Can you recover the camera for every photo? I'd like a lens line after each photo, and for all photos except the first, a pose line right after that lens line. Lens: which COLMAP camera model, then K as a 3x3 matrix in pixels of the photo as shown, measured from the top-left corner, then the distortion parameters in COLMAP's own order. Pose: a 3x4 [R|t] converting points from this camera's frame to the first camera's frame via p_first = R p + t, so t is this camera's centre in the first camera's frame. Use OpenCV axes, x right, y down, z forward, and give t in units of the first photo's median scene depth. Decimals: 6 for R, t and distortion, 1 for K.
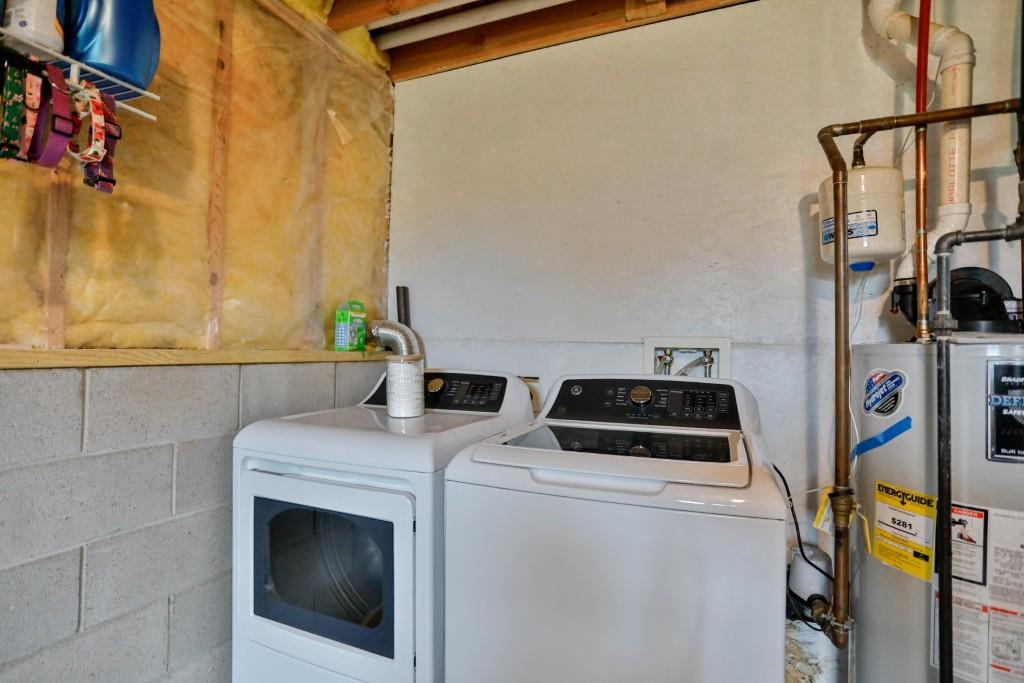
lens RADIAL K [[492.0, 0, 510.9], [0, 492.0, 335.1], [0, 0, 1]] dist [-0.043005, 0.025051]
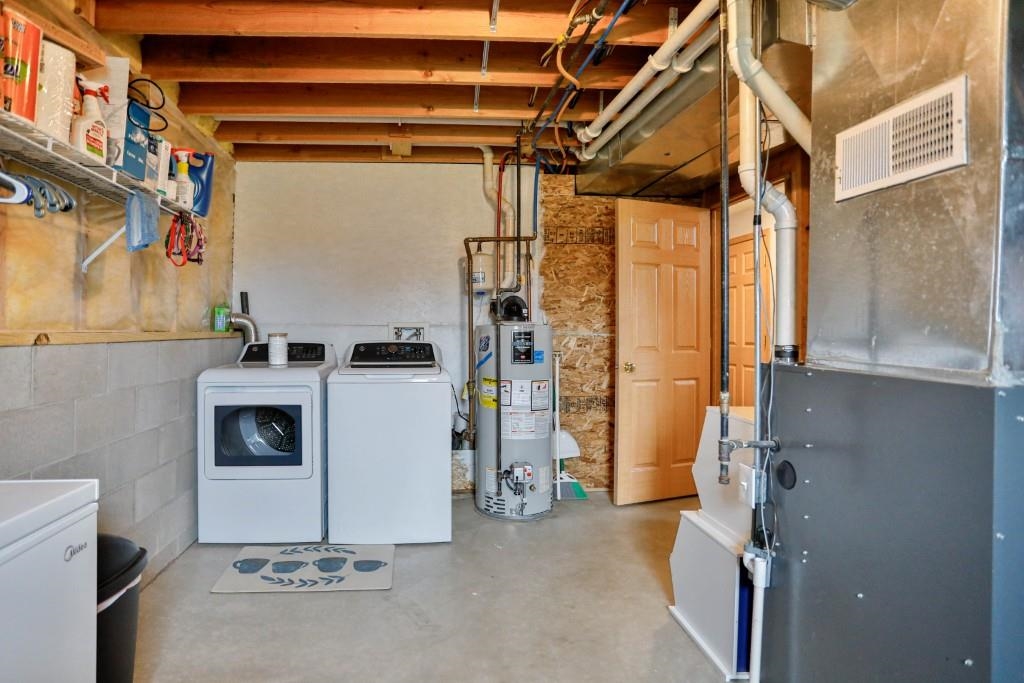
lens RADIAL K [[503.2, 0, 498.5], [0, 503.2, 346.4], [0, 0, 1]] dist [-0.063030, 0.028494]
pose [[0.825884, -0.031224, 0.562974, -0.637125], [-0.004524, 0.998066, 0.061992, -0.032683], [-0.563821, -0.053745, 0.824146, -1.163476]]
